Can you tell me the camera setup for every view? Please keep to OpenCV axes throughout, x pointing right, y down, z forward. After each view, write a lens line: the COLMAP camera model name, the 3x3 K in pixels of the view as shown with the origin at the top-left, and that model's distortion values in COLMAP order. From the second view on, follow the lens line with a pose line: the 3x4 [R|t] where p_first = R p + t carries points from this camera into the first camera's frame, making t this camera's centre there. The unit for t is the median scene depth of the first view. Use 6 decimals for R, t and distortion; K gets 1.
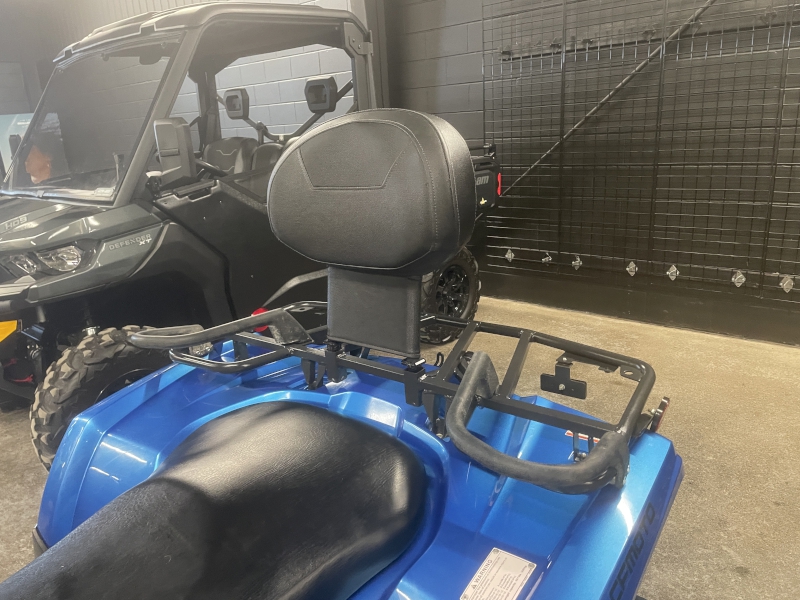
lens RADIAL K [[620.8, 0, 398.0], [0, 620.8, 300.6], [0, 0, 1]] dist [0.057334, -0.064740]
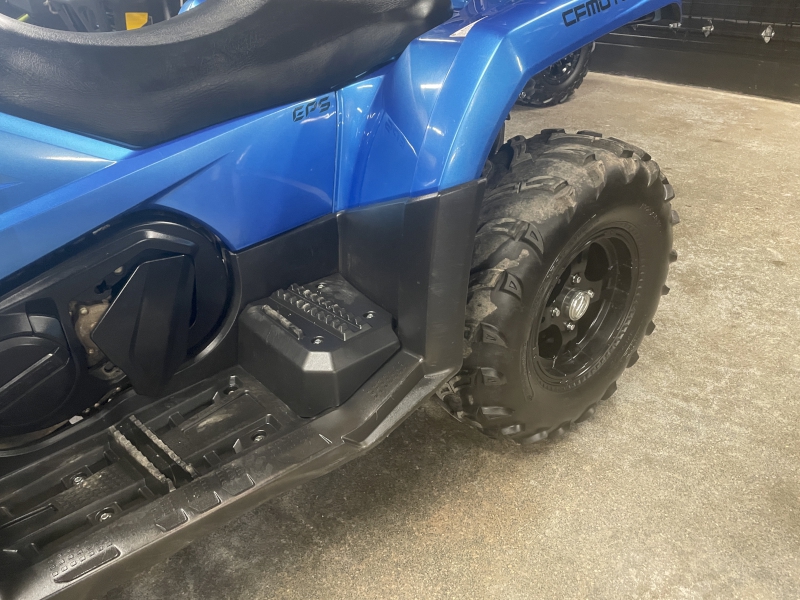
lens RADIAL K [[620.8, 0, 402.4], [0, 620.8, 303.9], [0, 0, 1]] dist [0.057334, -0.064740]
pose [[0.979072, 0.120647, -0.163898, 0.056898], [-0.073511, 0.960614, 0.267987, 0.134162], [0.189775, -0.250331, 0.949379, -0.071921]]
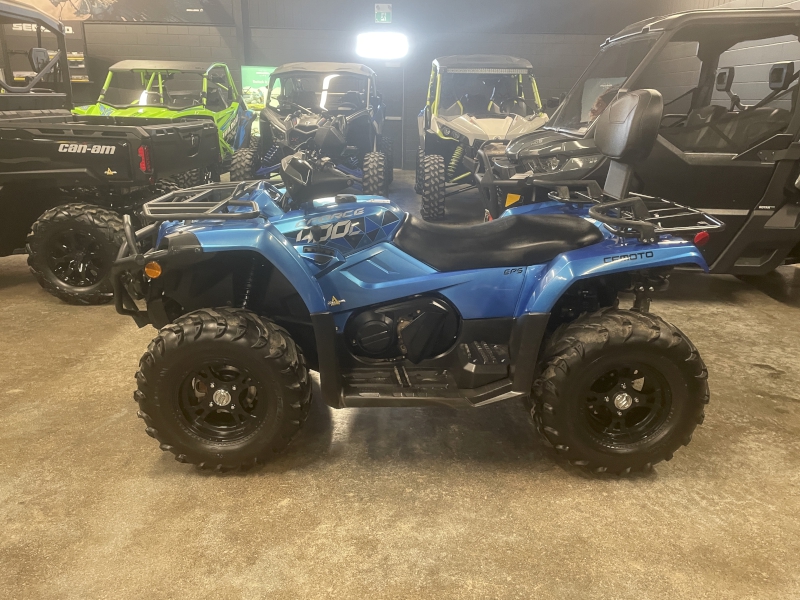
lens RADIAL K [[620.8, 0, 400.8], [0, 620.8, 298.5], [0, 0, 1]] dist [0.057334, -0.064740]
pose [[0.646358, 0.303104, -0.700249, 0.353666], [-0.268556, 0.949365, 0.163046, 0.079671], [0.714212, 0.082670, 0.695030, -0.329811]]
